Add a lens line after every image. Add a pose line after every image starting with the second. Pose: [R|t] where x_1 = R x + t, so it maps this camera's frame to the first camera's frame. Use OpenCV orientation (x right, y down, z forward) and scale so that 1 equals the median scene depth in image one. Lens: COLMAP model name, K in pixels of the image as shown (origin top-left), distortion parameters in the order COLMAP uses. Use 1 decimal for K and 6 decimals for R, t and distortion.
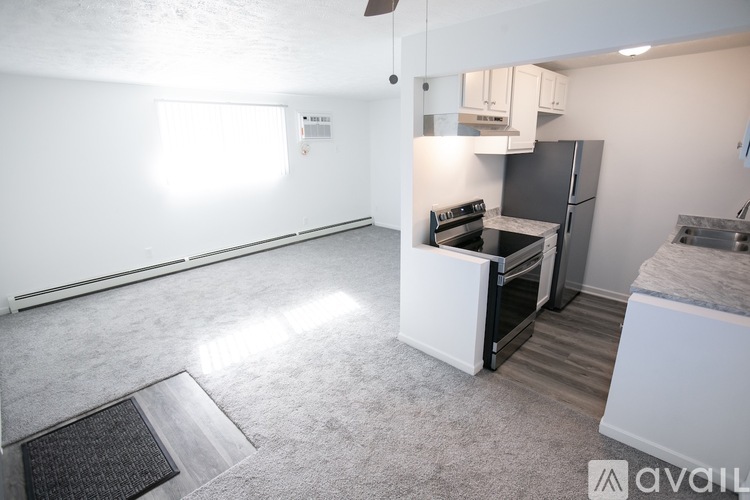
lens RADIAL K [[368.5, 0, 395.0], [0, 368.5, 247.9], [0, 0, 1]] dist [-0.003245, 0.016574]
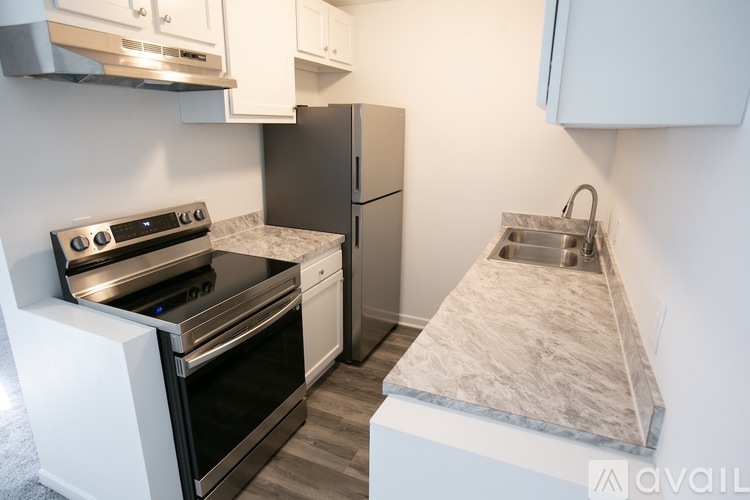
lens RADIAL K [[423.1, 0, 375.0], [0, 423.1, 250.0], [0, 0, 1]] dist [-0.025503, -0.000041]
pose [[0.953529, -0.071170, 0.292774, 0.302332], [0.071146, 0.997408, 0.010744, -0.045942], [-0.292780, 0.010585, 0.956121, 0.302465]]
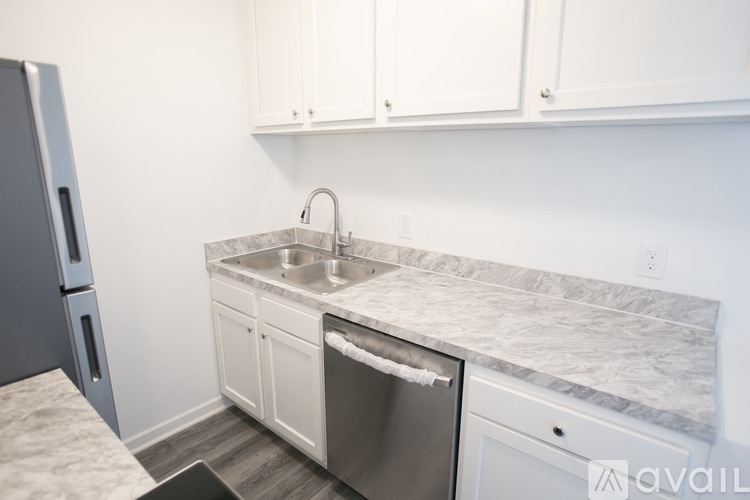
lens RADIAL K [[418.8, 0, 375.0], [0, 418.8, 250.0], [0, 0, 1]] dist [-0.035644, 0.001119]
pose [[-0.031351, -0.230148, 0.972650, 0.178546], [0.280069, 0.932122, 0.229586, -0.163274], [-0.959468, 0.279606, 0.035235, 0.800620]]
